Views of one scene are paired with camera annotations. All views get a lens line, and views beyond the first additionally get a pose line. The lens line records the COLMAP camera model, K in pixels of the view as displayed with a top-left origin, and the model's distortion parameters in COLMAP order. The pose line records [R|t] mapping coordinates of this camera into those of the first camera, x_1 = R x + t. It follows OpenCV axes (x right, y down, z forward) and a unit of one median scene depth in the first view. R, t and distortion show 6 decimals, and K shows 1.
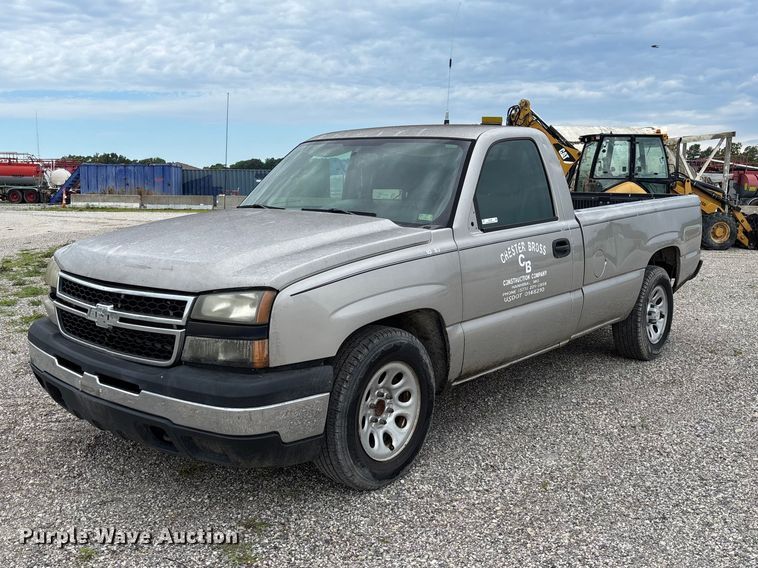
lens RADIAL K [[771.8, 0, 375.2], [0, 771.8, 276.0], [0, 0, 1]] dist [0.011345, 0.000000]
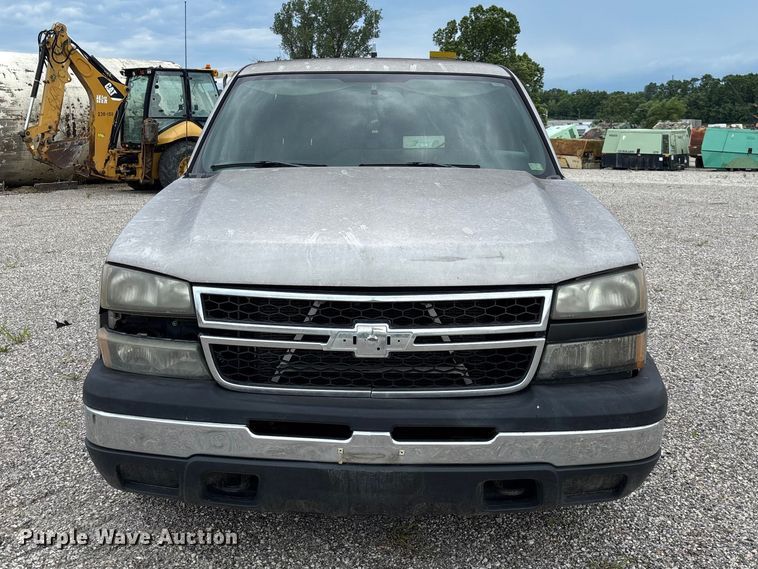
lens RADIAL K [[854.0, 0, 367.6], [0, 854.0, 232.3], [0, 0, 1]] dist [0.032702, 0.000000]
pose [[0.771442, -0.094937, 0.629177, -0.700830], [0.089169, 0.995179, 0.040832, -0.061176], [-0.630021, 0.024604, 0.776188, 0.380737]]
